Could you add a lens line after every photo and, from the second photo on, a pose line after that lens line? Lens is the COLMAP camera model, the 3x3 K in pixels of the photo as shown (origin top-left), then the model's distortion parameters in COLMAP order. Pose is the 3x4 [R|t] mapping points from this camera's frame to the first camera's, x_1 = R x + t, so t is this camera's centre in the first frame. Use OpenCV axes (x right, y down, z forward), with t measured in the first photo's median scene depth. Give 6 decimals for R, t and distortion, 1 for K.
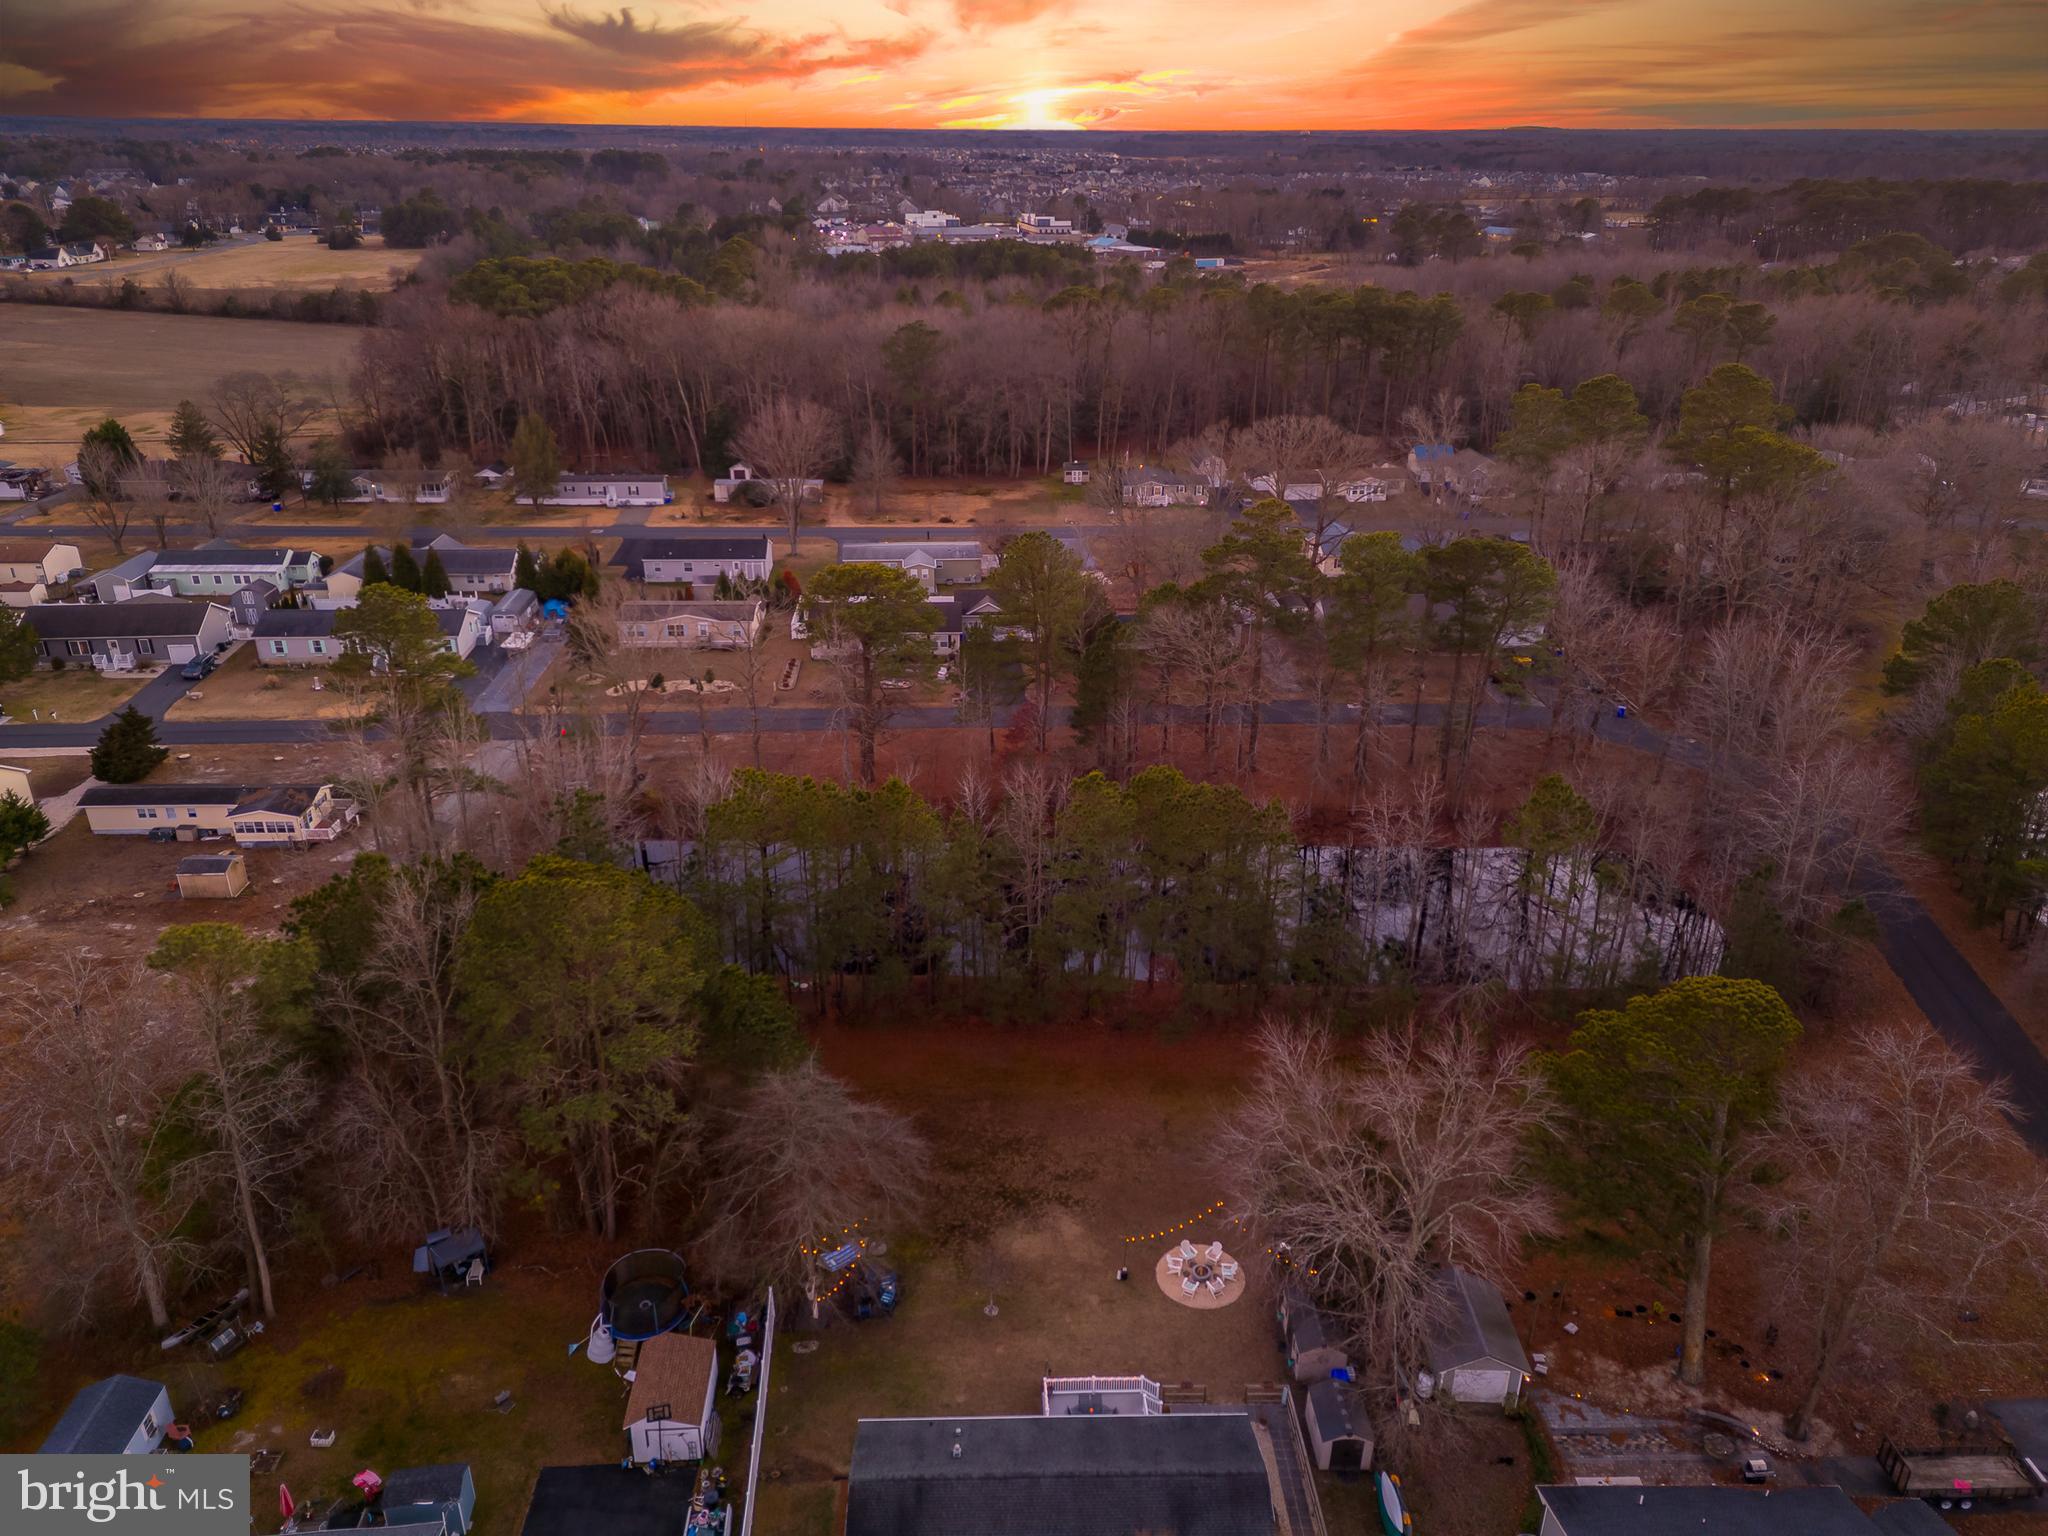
lens RADIAL K [[1421.1, 0, 1023.5], [0, 1421.1, 769.7], [0, 0, 1]] dist [0.064576, -0.047007]
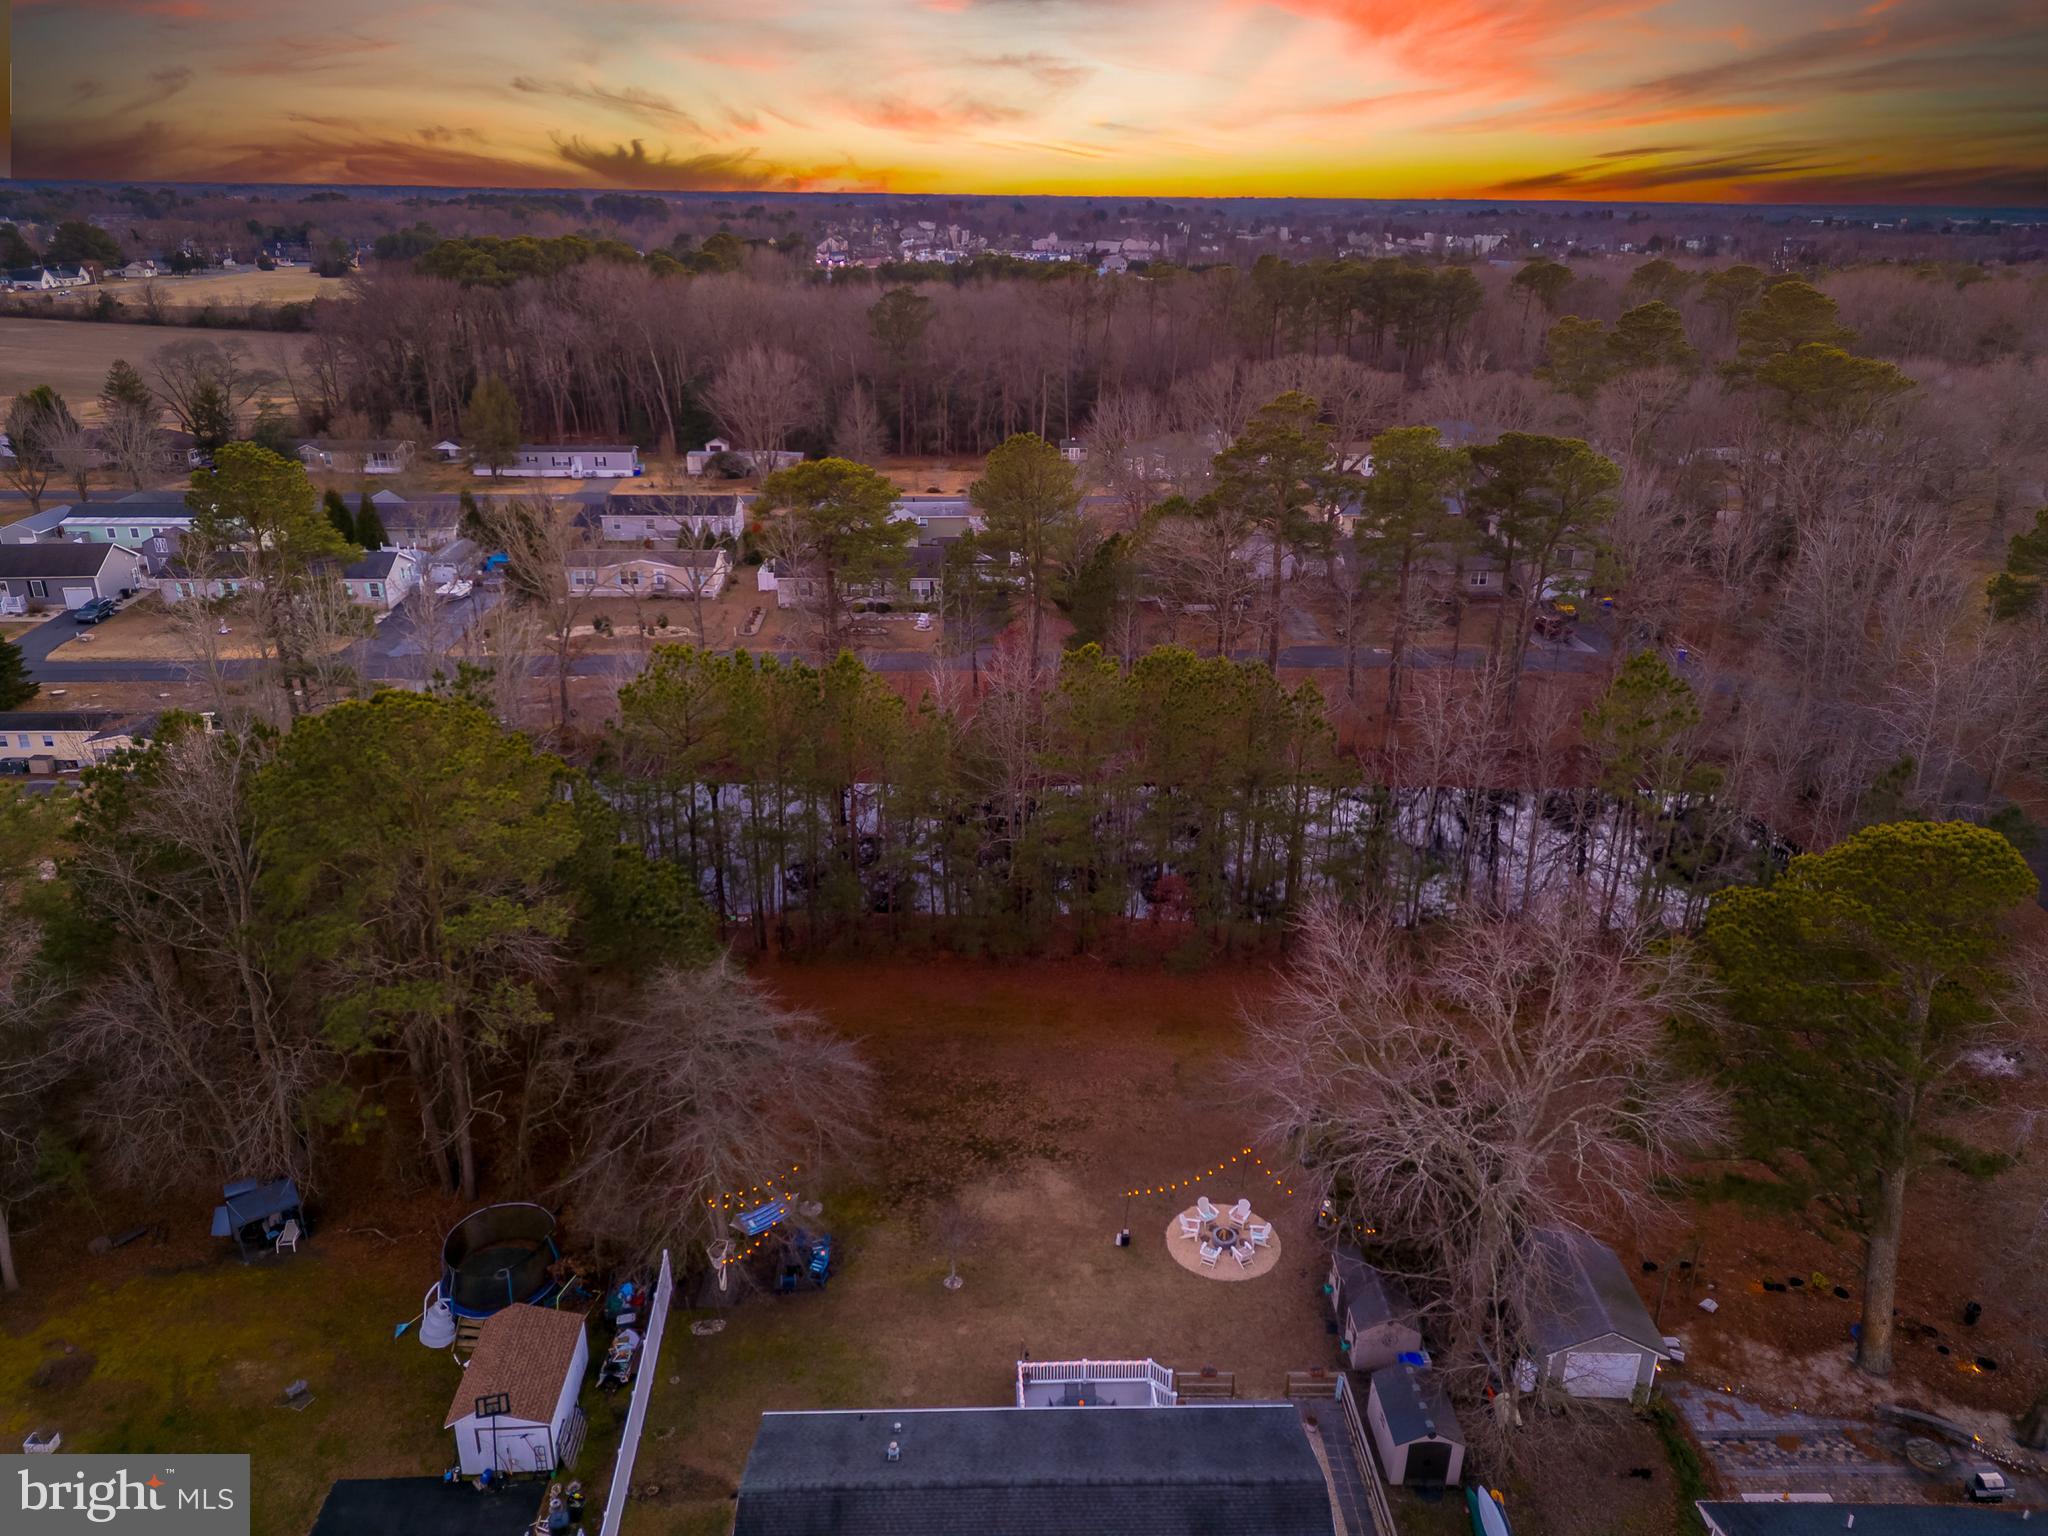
lens RADIAL K [[1421.1, 0, 1024.5], [0, 1421.1, 768.5], [0, 0, 1]] dist [0.064576, -0.047007]
pose [[0.999999, 0.001316, 0.000370, 0.014116], [-0.001300, 0.999216, -0.039557, 0.121863], [-0.000421, 0.039557, 0.999217, 0.202517]]
